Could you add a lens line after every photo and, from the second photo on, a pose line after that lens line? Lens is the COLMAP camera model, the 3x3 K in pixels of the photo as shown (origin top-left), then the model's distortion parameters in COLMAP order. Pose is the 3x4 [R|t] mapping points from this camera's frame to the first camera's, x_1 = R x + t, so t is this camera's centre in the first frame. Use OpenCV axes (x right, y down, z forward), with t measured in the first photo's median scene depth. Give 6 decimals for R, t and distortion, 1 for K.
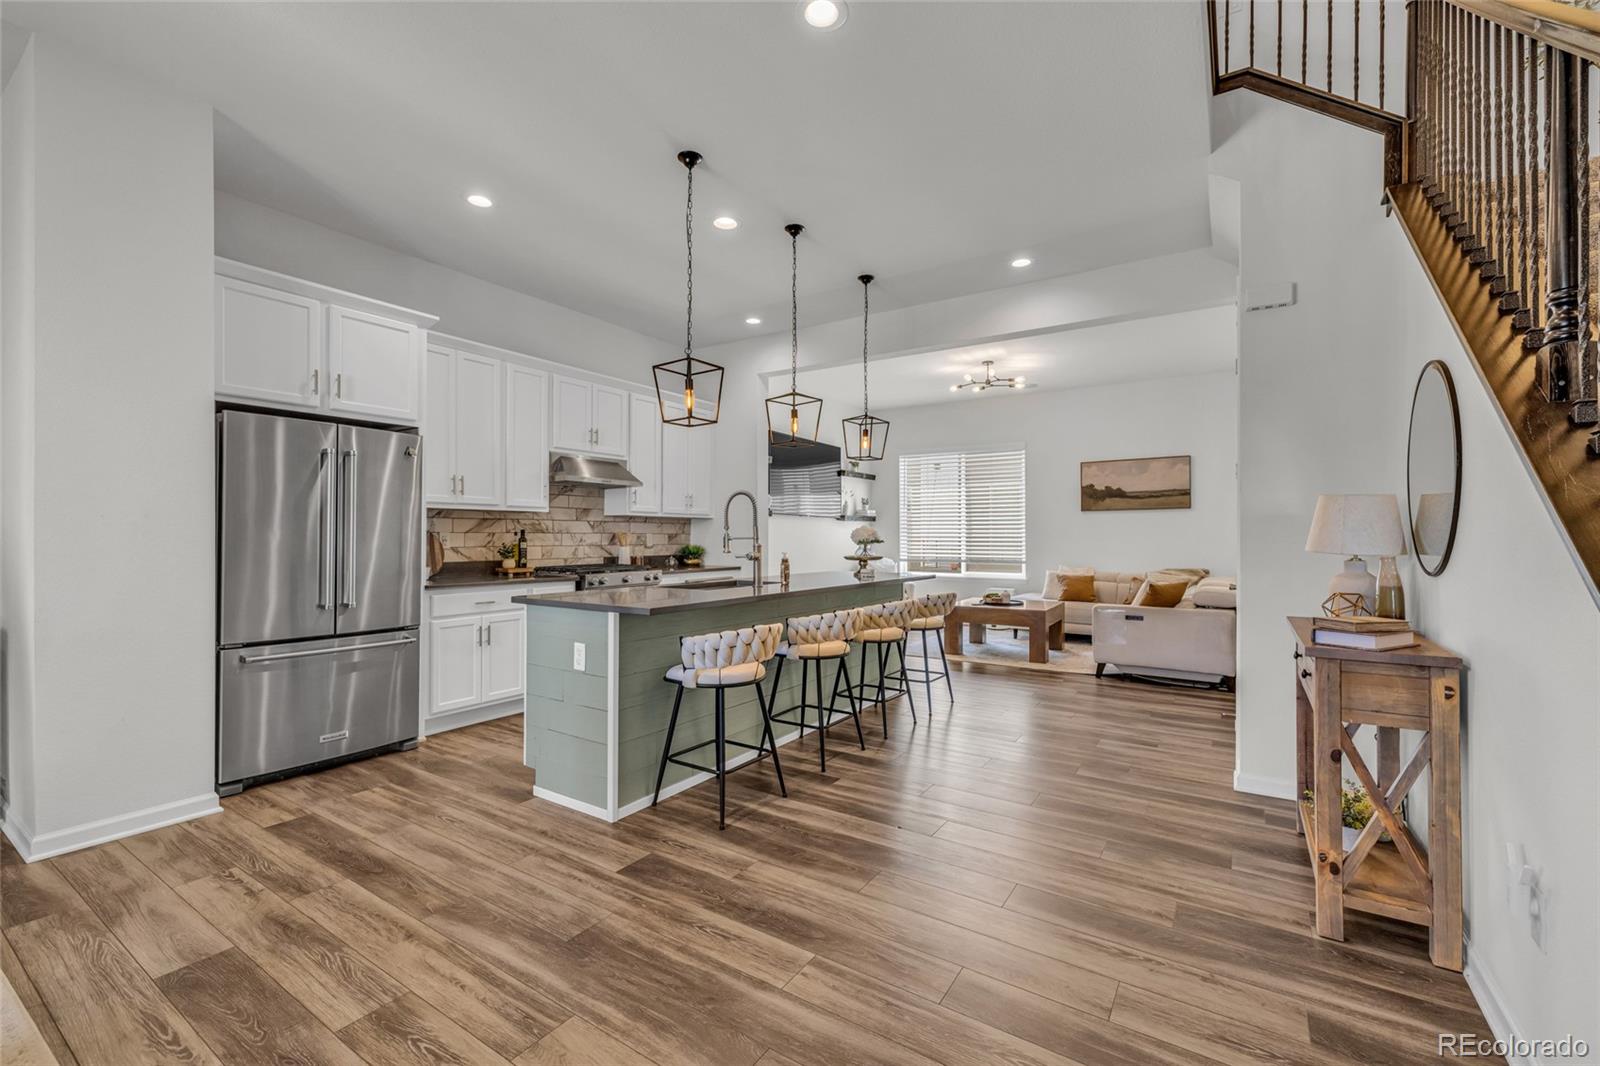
lens RADIAL K [[672.9, 0, 800.0], [0, 672.9, 533.0], [0, 0, 1]] dist [0.000386, -0.000171]
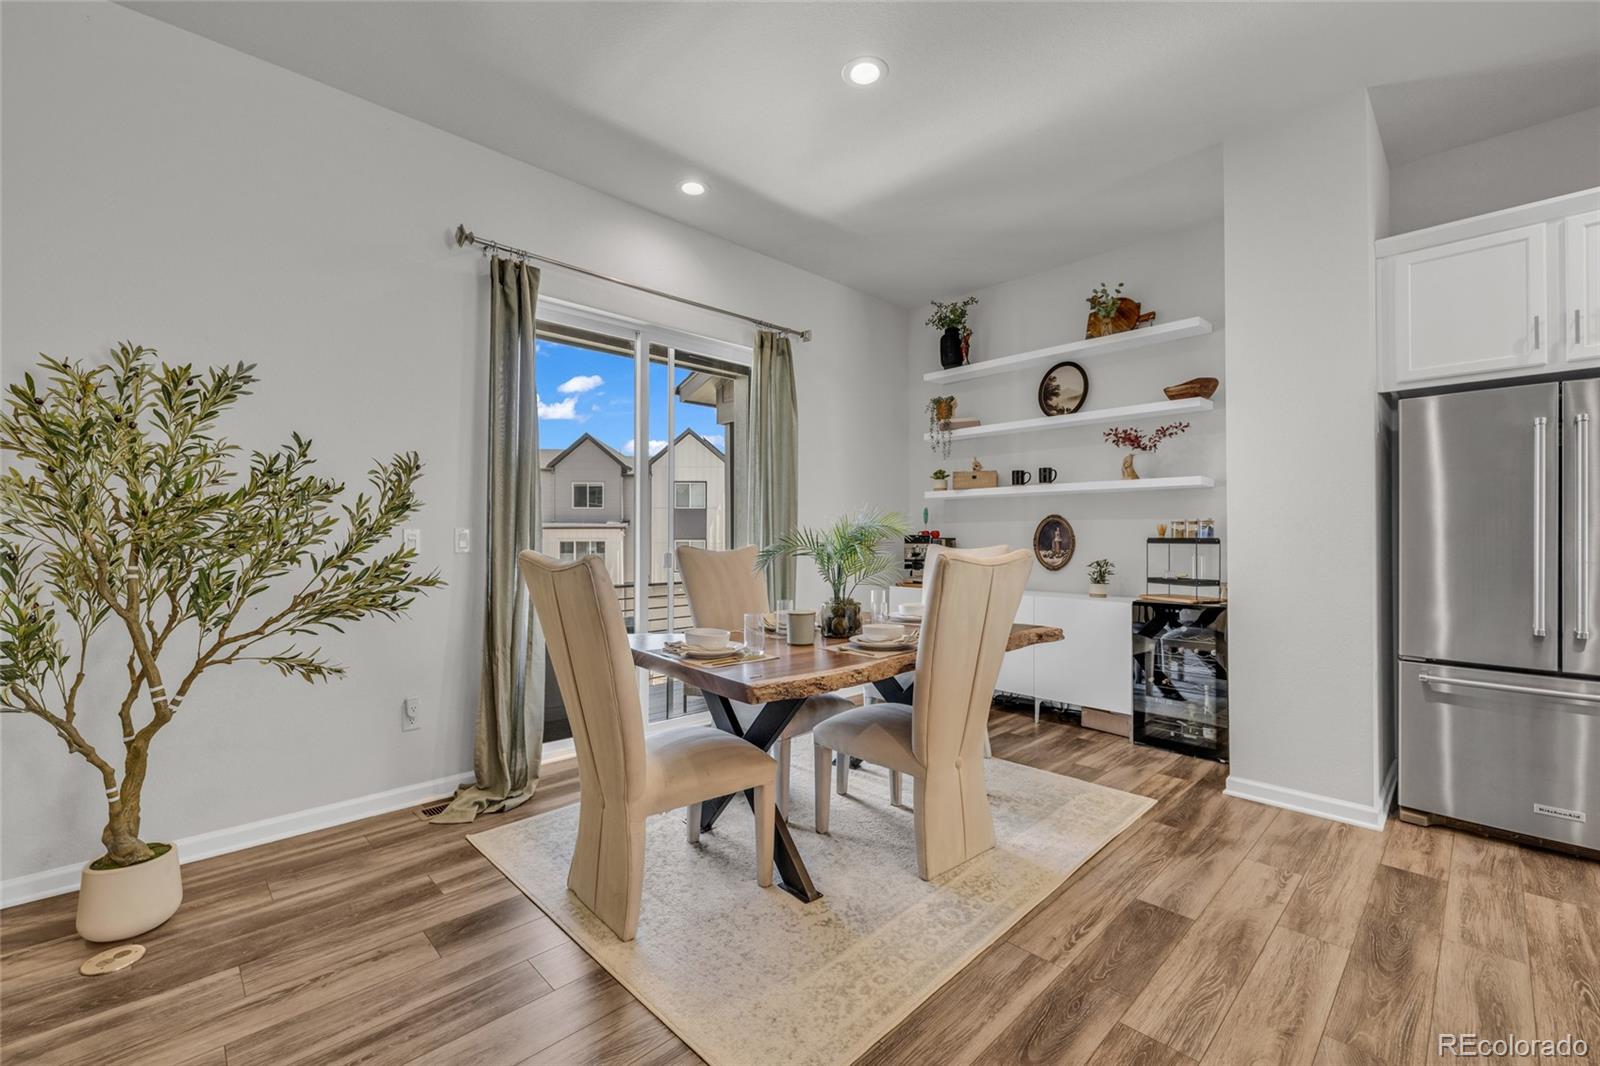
lens RADIAL K [[670.1, 0, 796.2], [0, 670.1, 538.3], [0, 0, 1]] dist [0.001197, 0.000621]
pose [[-0.213773, 0.002164, -0.976881, 0.168888], [0.004037, 0.999991, 0.001332, 0.000929], [0.976875, -0.003659, -0.213779, 0.304716]]
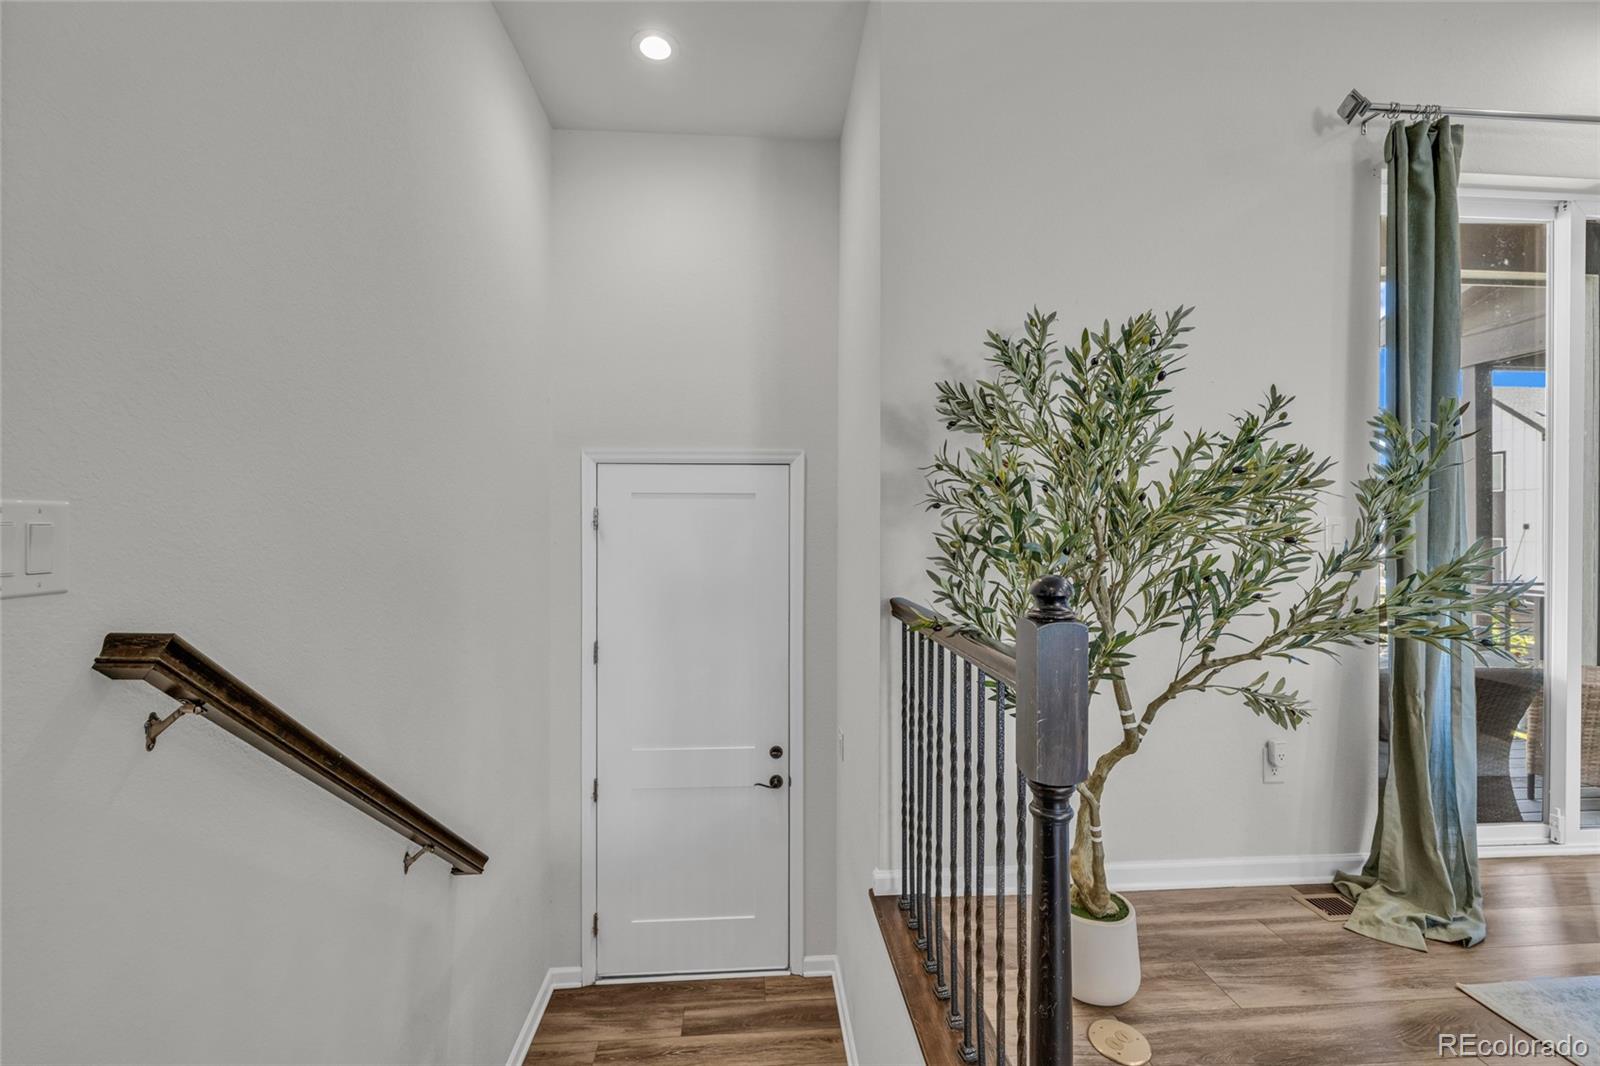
lens RADIAL K [[664.0, 0, 801.8], [0, 664.0, 533.1], [0, 0, 1]] dist [0.002197, 0.000014]
pose [[-0.790843, 0.000092, -0.612020, 0.191511], [0.000761, 0.999999, -0.000832, 0.002785], [0.612019, -0.001124, -0.790842, -0.086282]]
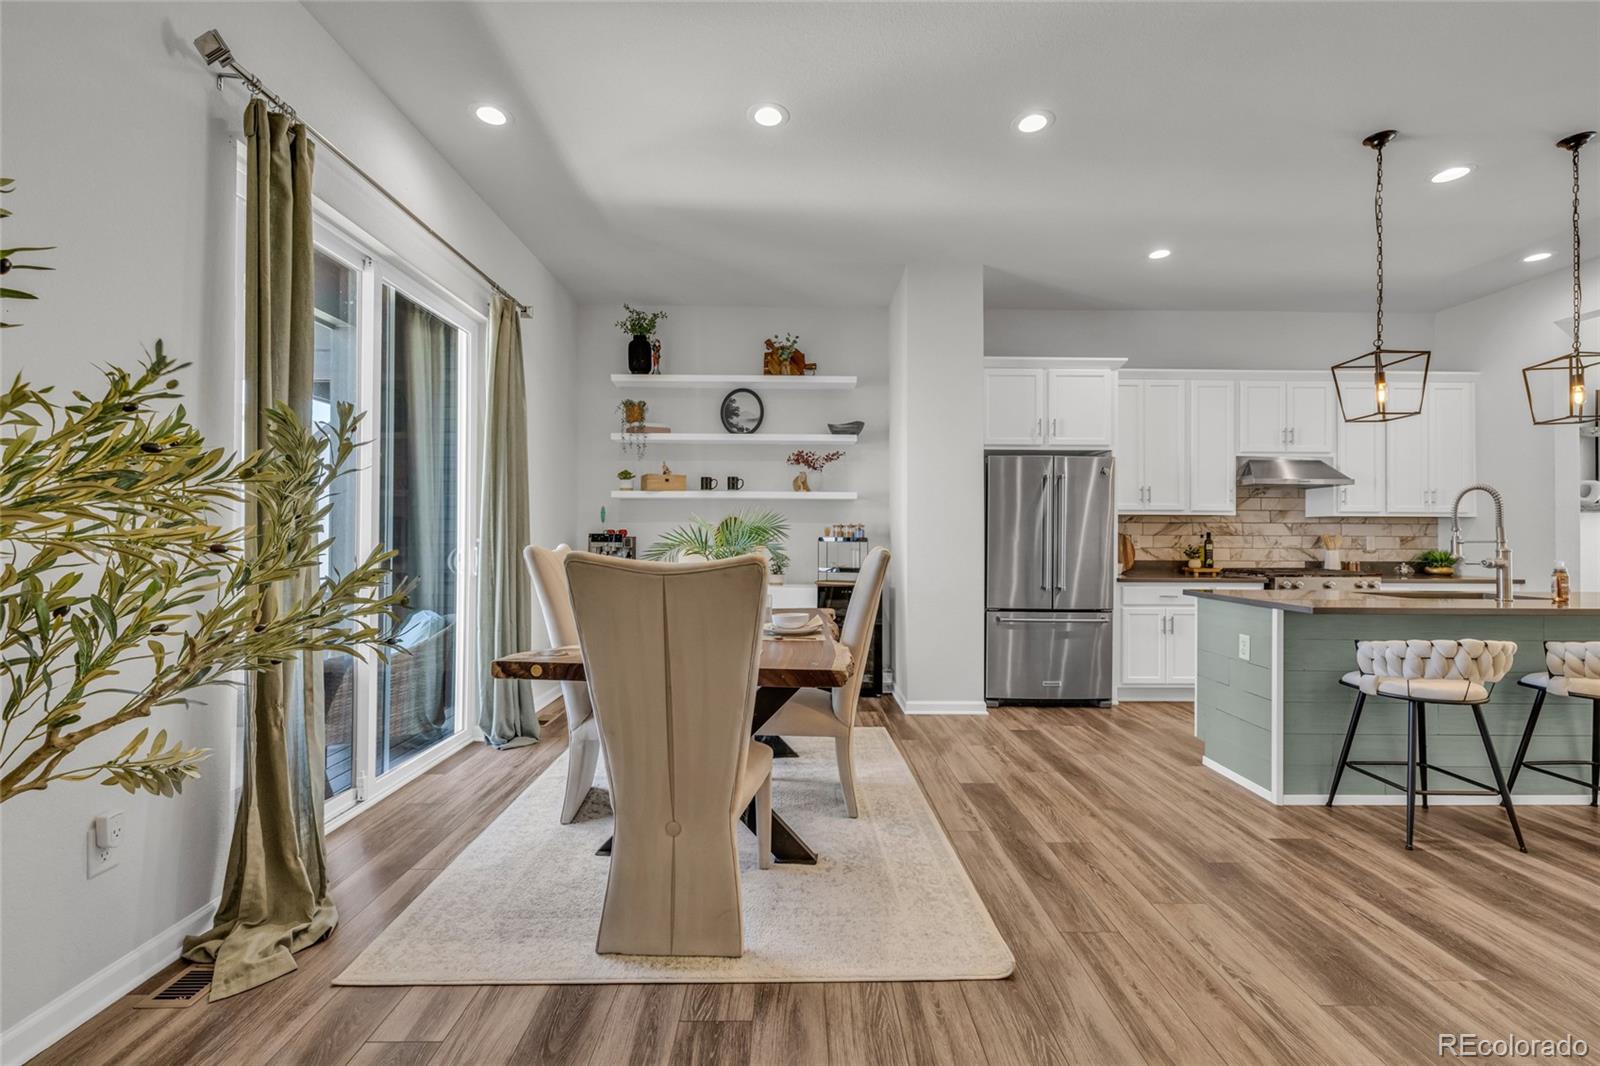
lens RADIAL K [[664.0, 0, 801.8], [0, 664.0, 533.1], [0, 0, 1]] dist [0.002197, 0.000014]
pose [[0.560044, -0.003381, -0.828456, 0.127459], [-0.000257, 0.999991, -0.004255, 0.001098], [0.828463, 0.002596, 0.560038, -0.159692]]
